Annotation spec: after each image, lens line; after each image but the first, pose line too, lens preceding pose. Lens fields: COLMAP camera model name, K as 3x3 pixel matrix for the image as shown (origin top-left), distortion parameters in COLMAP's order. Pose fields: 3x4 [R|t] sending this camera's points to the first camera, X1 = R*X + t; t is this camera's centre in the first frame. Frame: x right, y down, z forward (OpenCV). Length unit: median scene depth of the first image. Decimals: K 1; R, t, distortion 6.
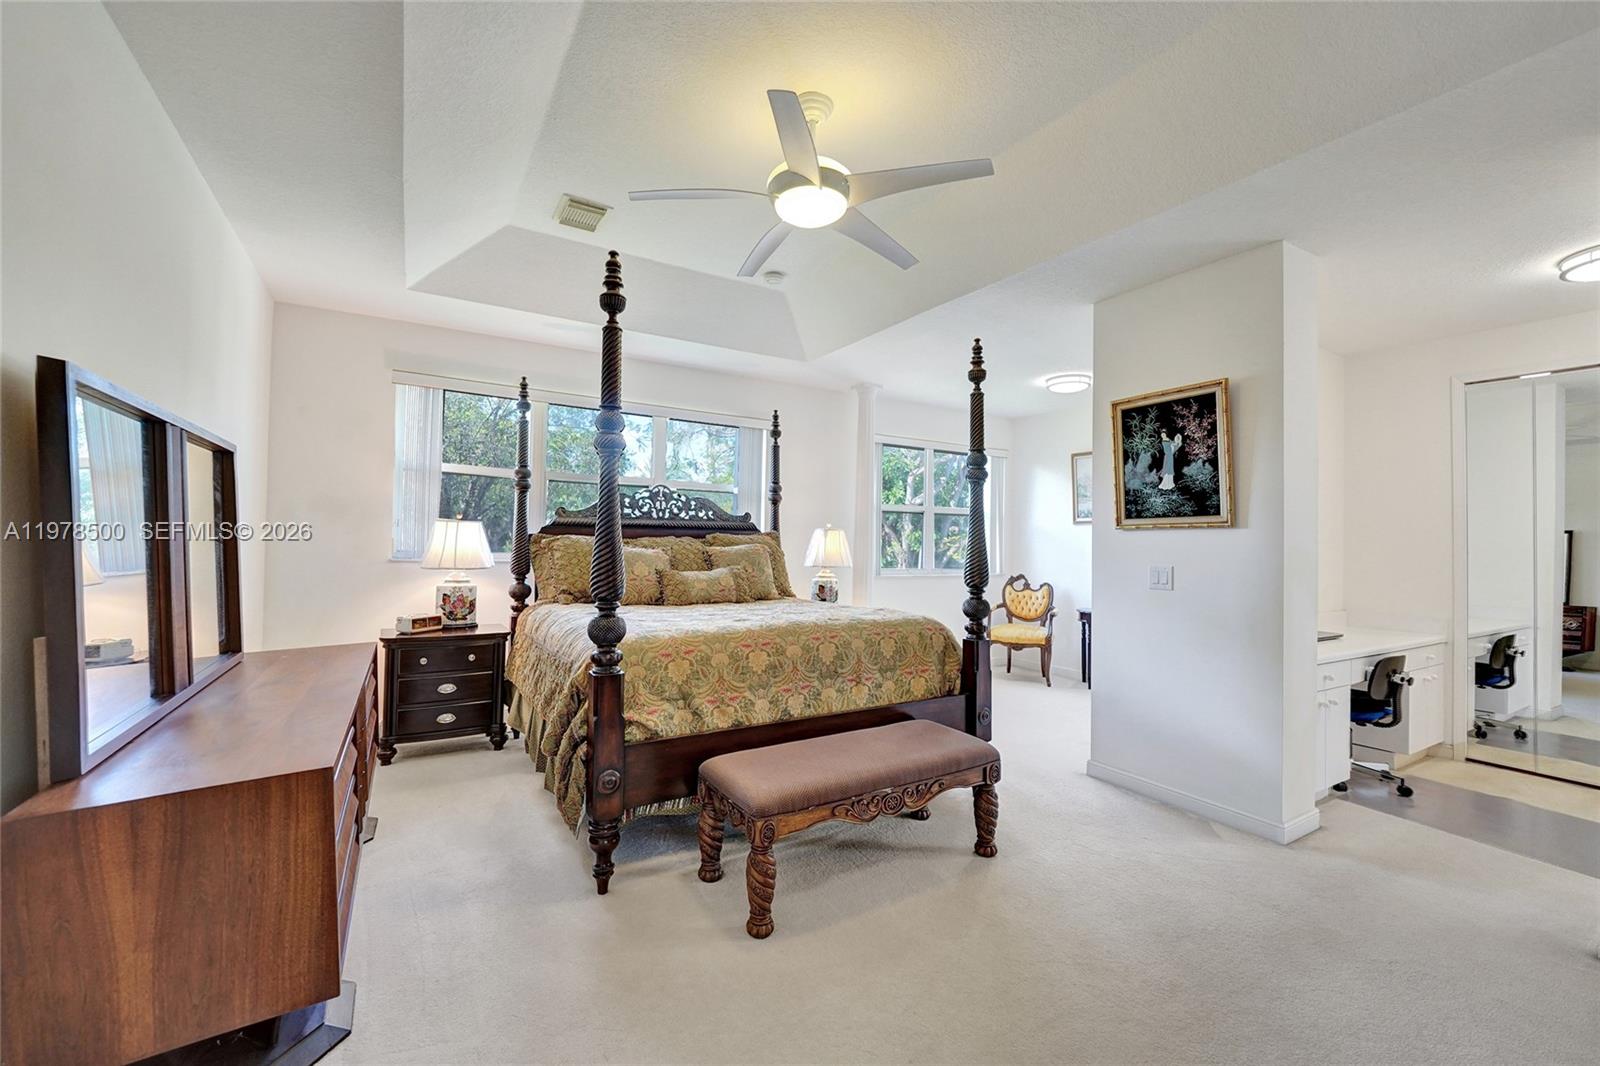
lens RADIAL K [[655.3, 0, 813.0], [0, 655.3, 543.6], [0, 0, 1]] dist [-0.009996, -0.000016]
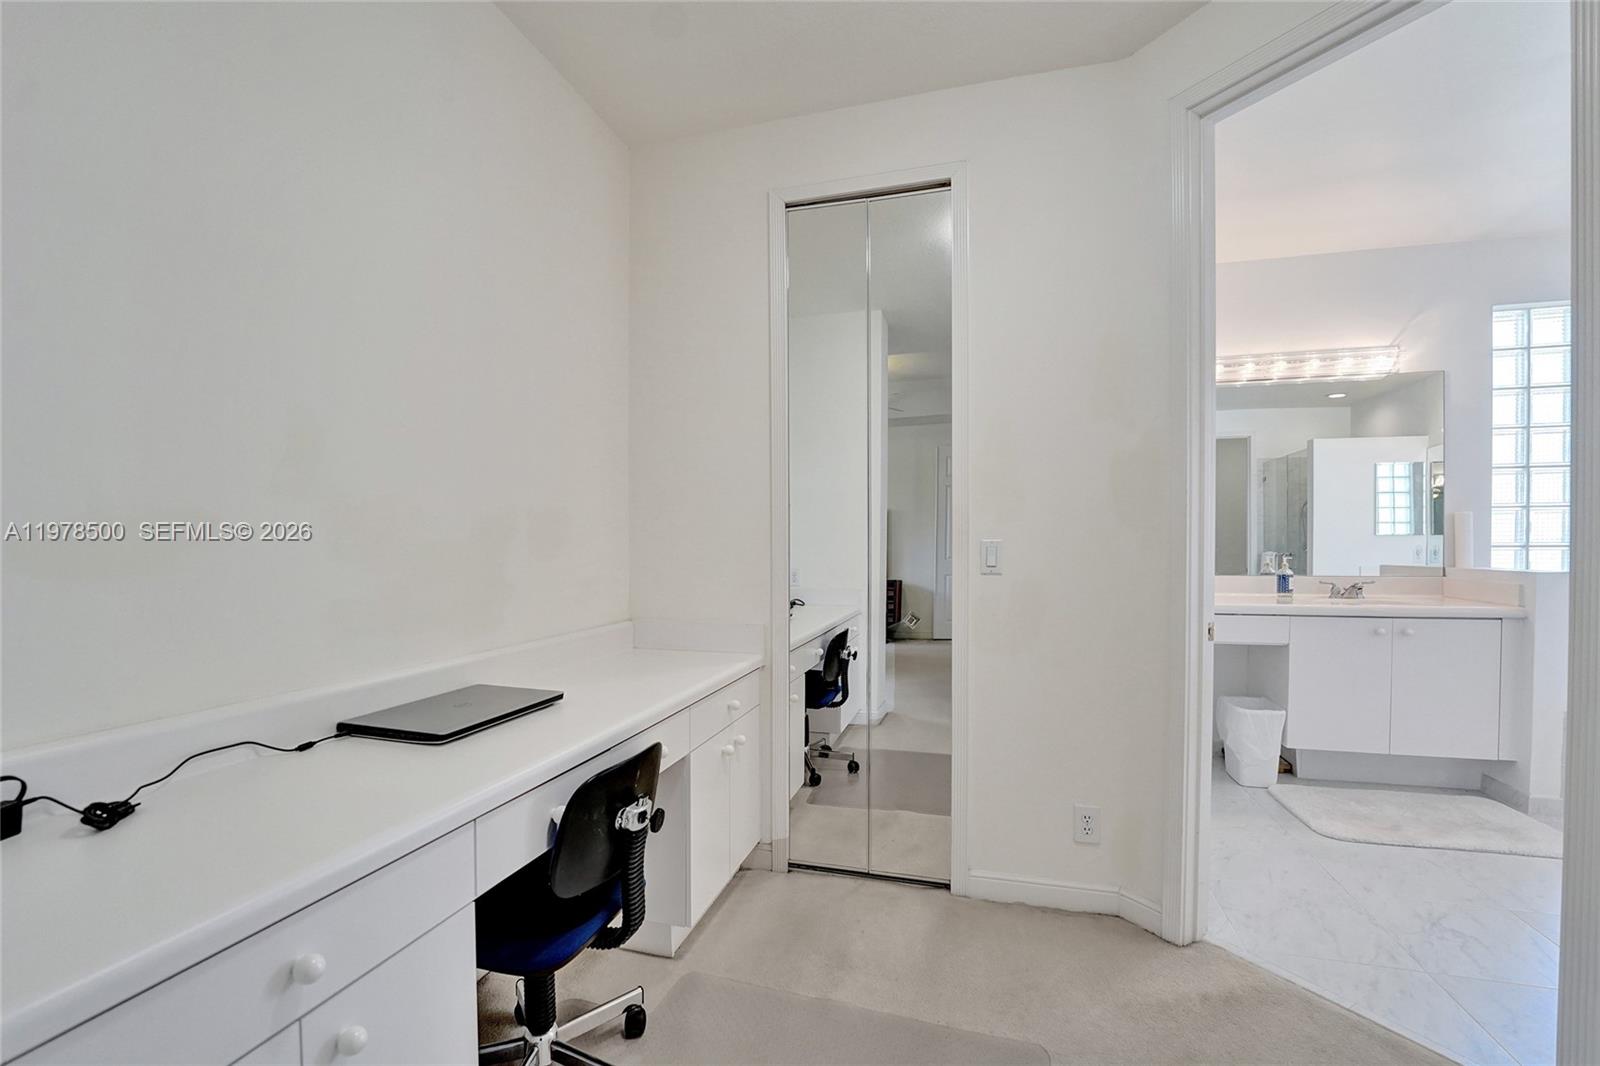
lens RADIAL K [[655.3, 0, 798.4], [0, 655.3, 536.3], [0, 0, 1]] dist [-0.009996, -0.000016]
pose [[0.731386, -0.006634, 0.681931, 0.555627], [0.003158, 0.999975, 0.006341, 0.033684], [-0.681956, -0.002484, 0.731389, 0.512195]]
